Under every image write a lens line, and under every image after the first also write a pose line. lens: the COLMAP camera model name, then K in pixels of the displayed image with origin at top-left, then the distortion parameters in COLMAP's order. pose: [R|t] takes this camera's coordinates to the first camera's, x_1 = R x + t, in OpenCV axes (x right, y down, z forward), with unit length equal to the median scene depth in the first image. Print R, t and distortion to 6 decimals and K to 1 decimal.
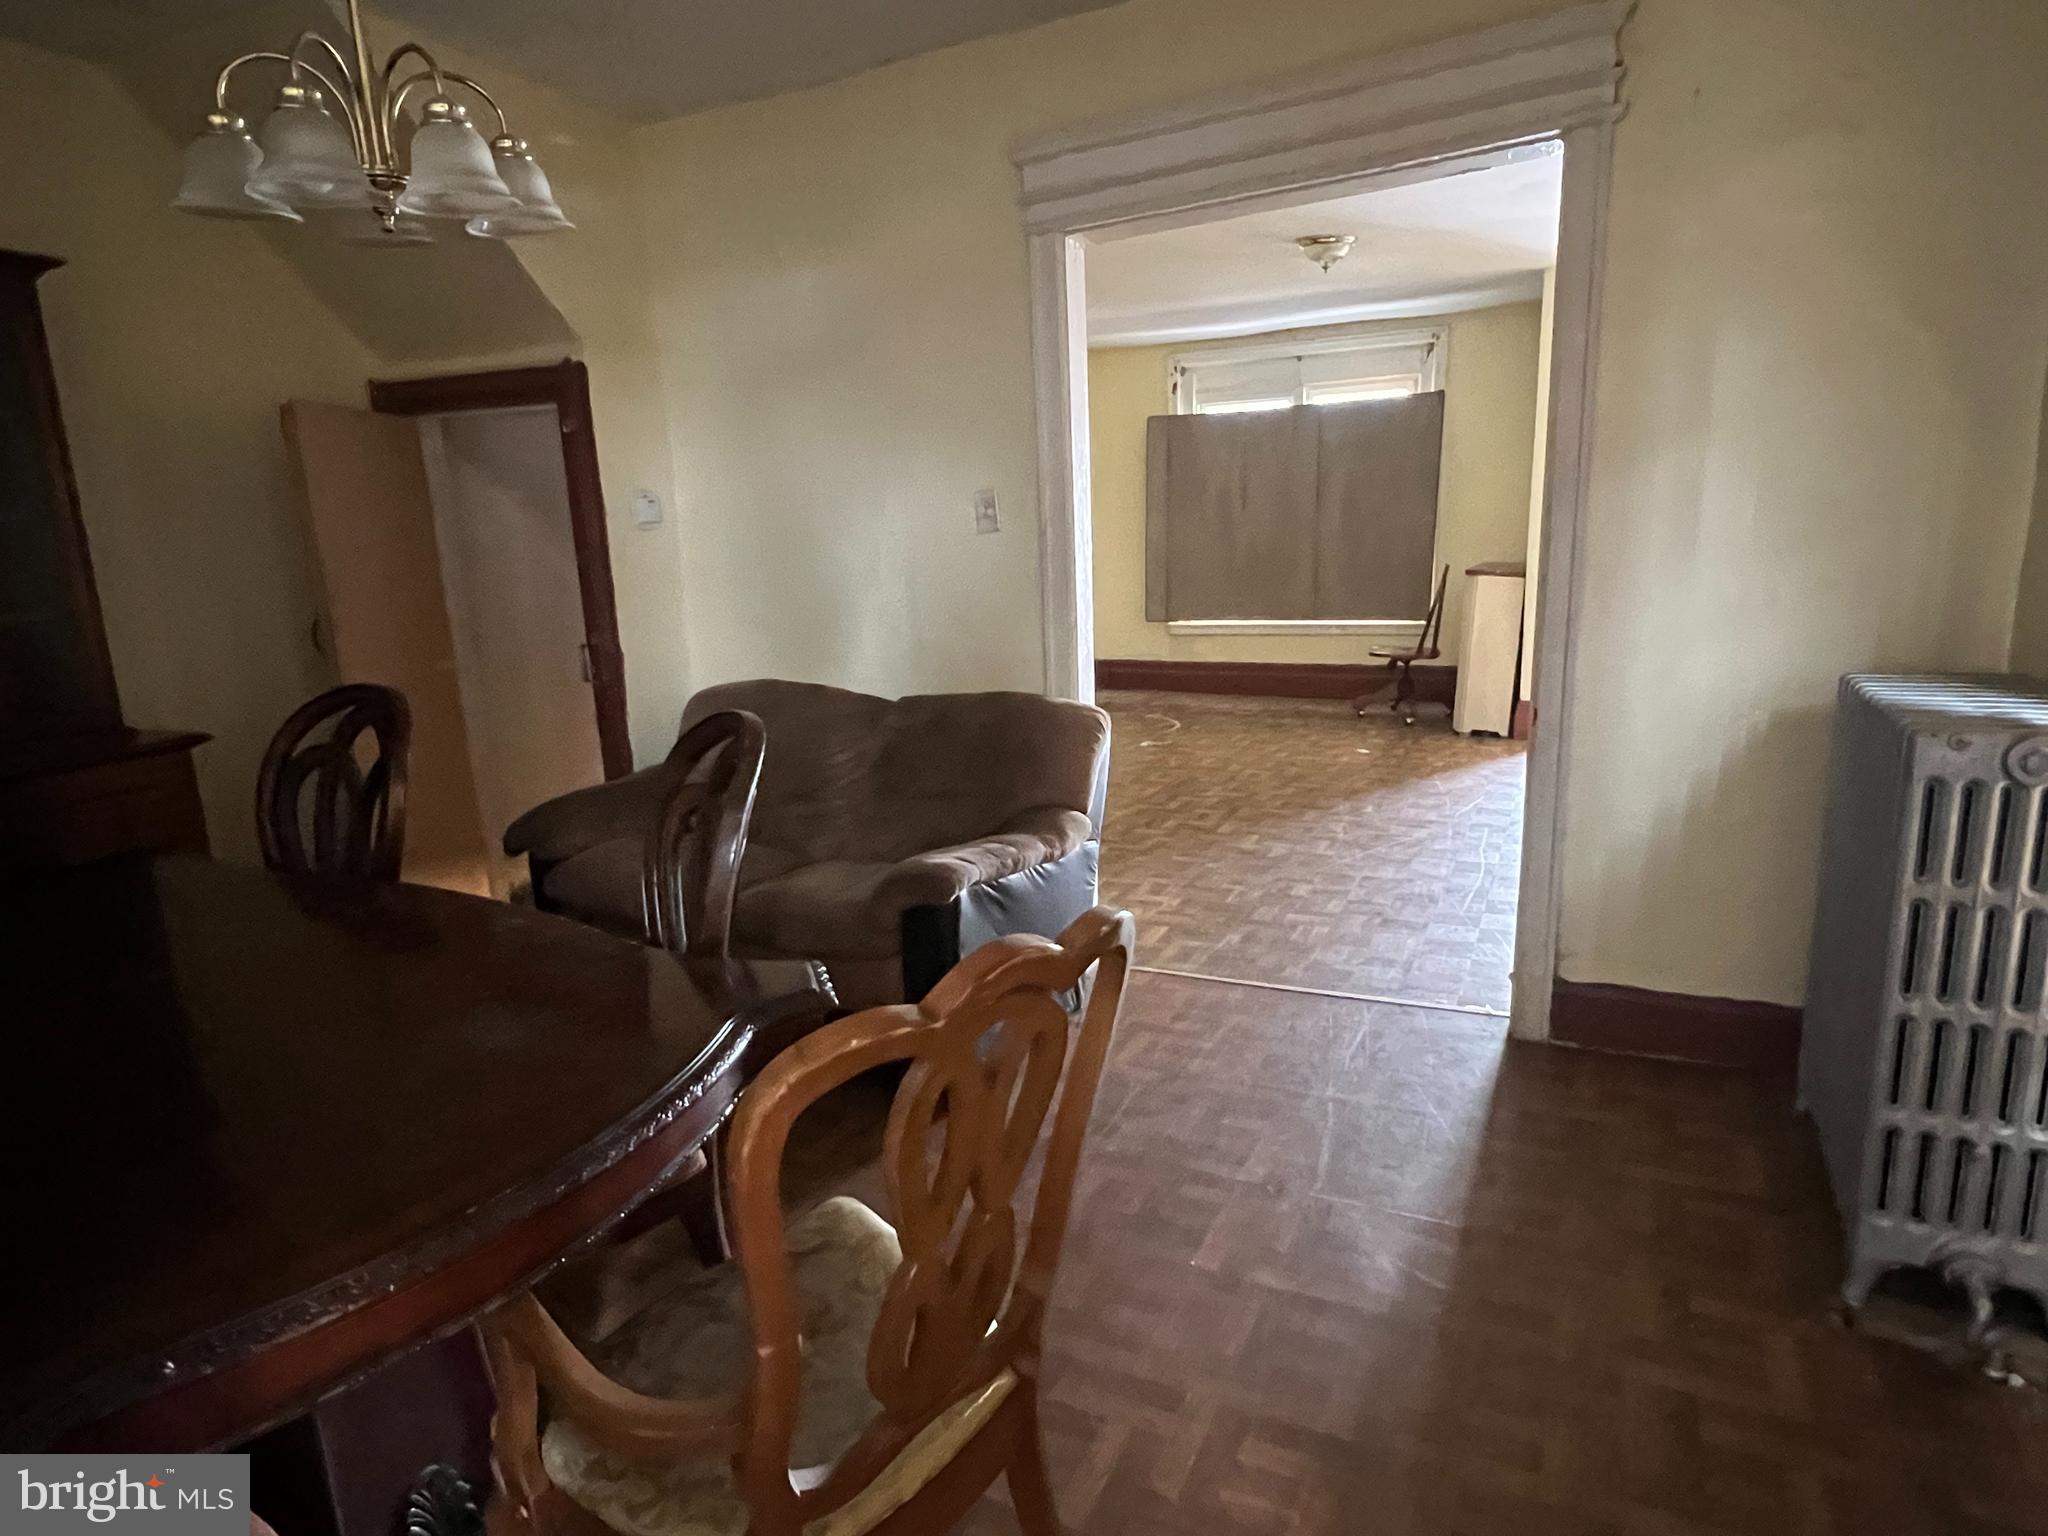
lens RADIAL K [[1153.8, 0, 1021.3], [0, 1153.8, 770.5], [0, 0, 1]] dist [-0.015705, -0.000193]
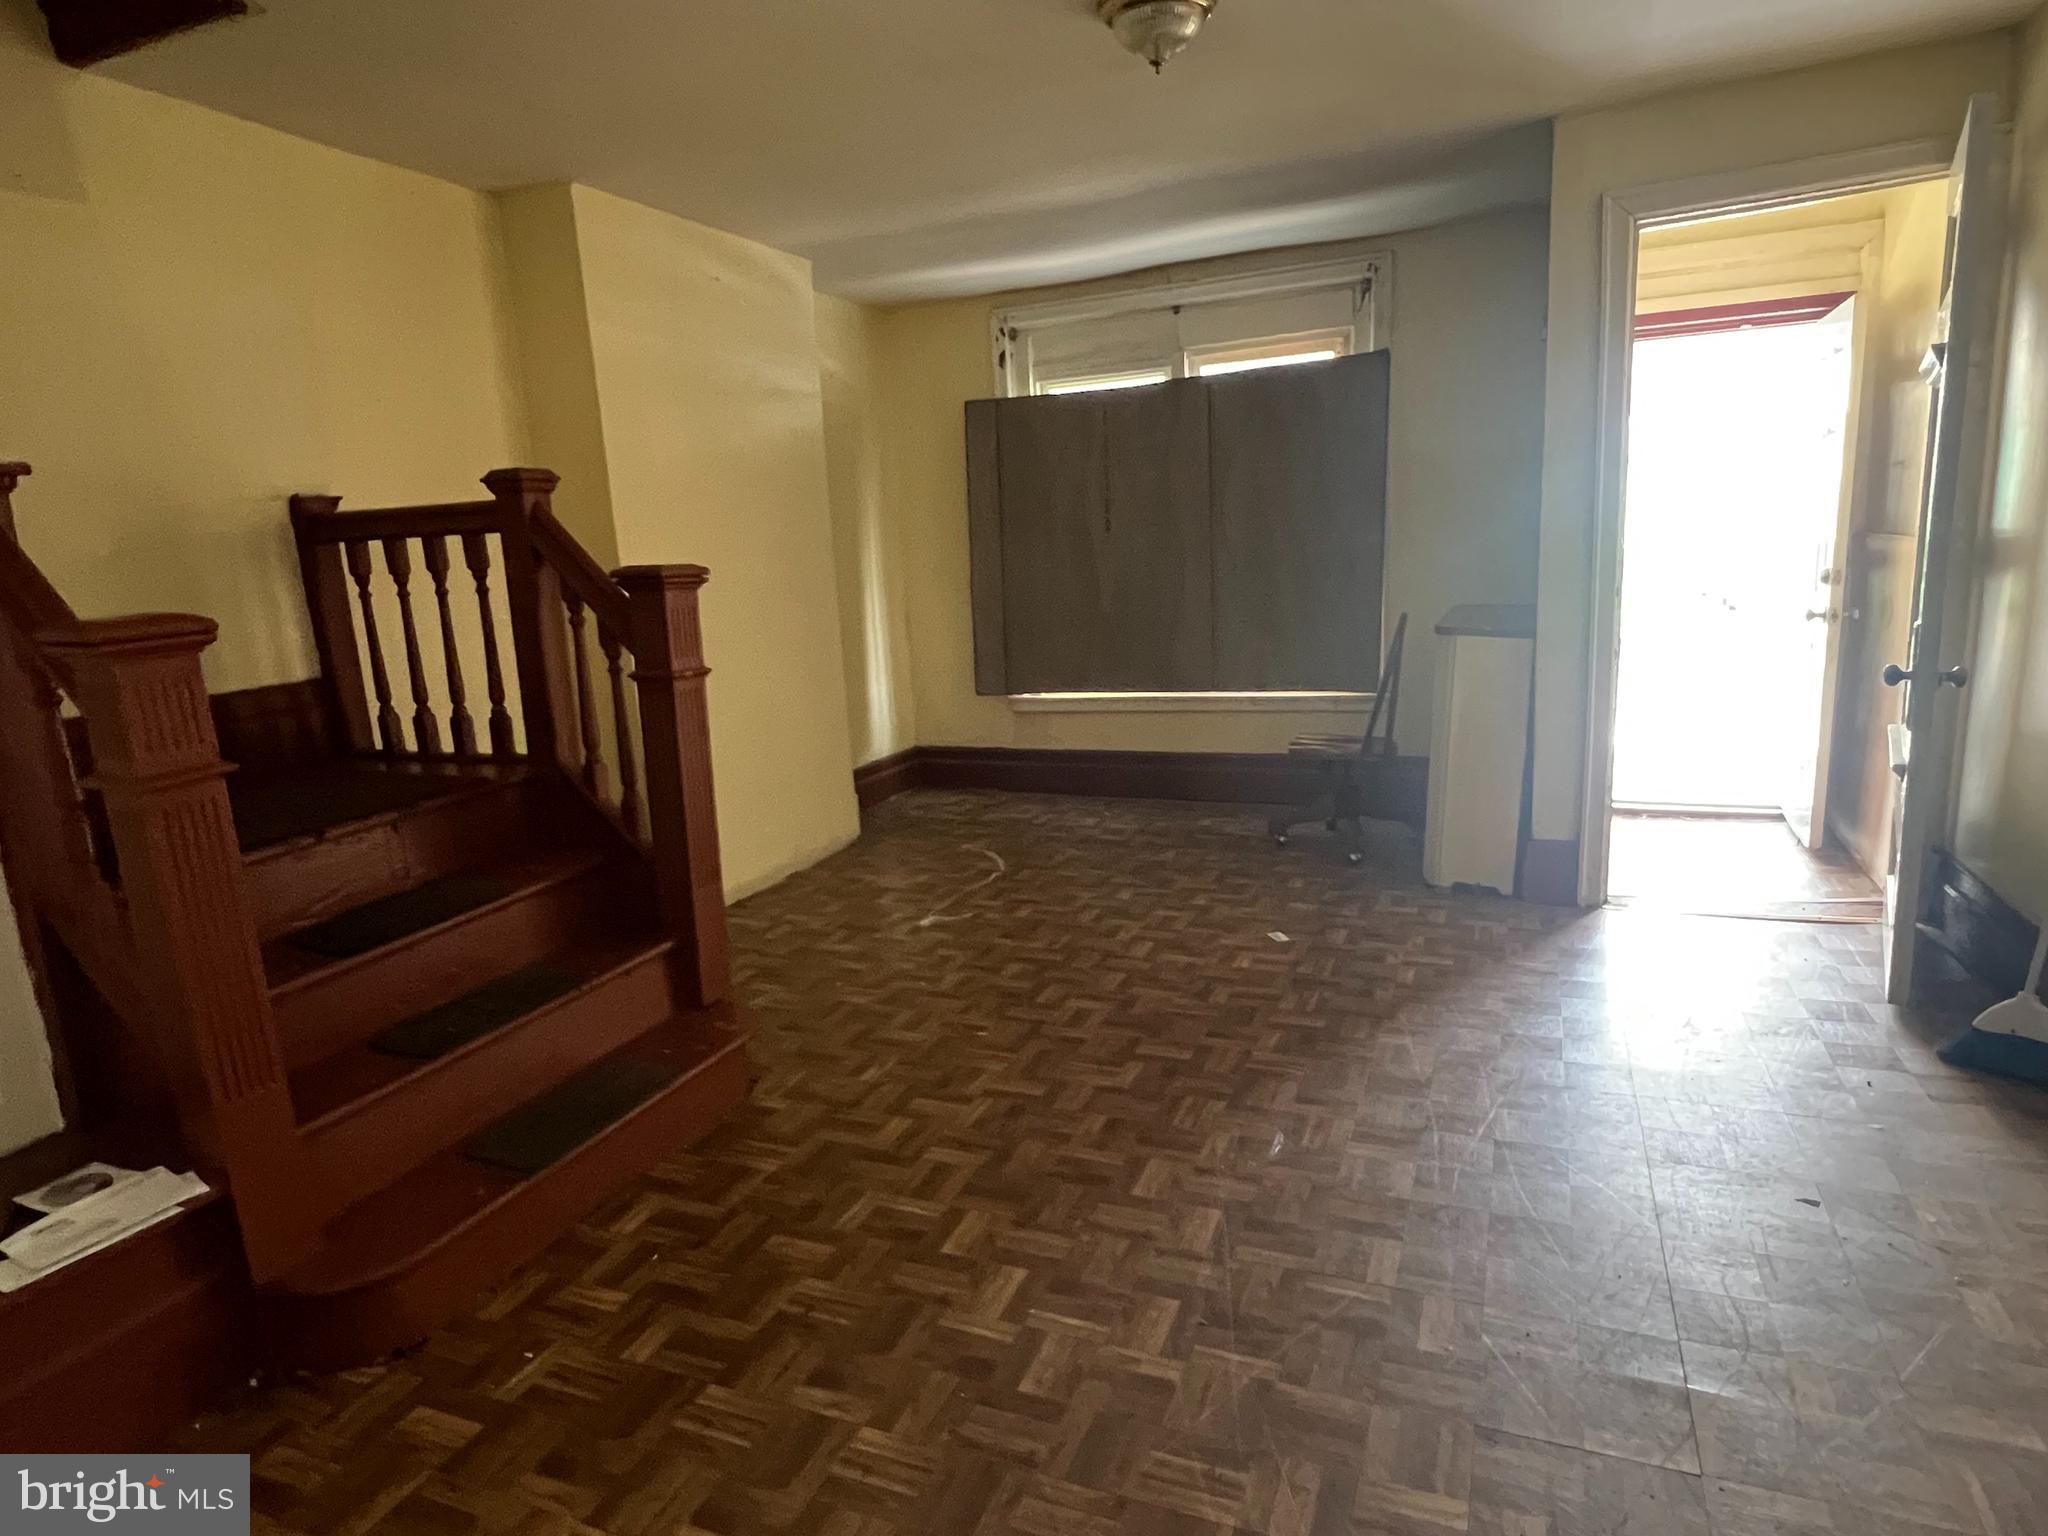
lens RADIAL K [[1153.8, 0, 1026.8], [0, 1153.8, 768.2], [0, 0, 1]] dist [-0.015705, -0.000193]
pose [[0.998613, -0.030017, 0.043258, 0.122298], [0.030786, 0.999378, -0.017228, -0.082857], [-0.042714, 0.018535, 0.998915, 0.348339]]
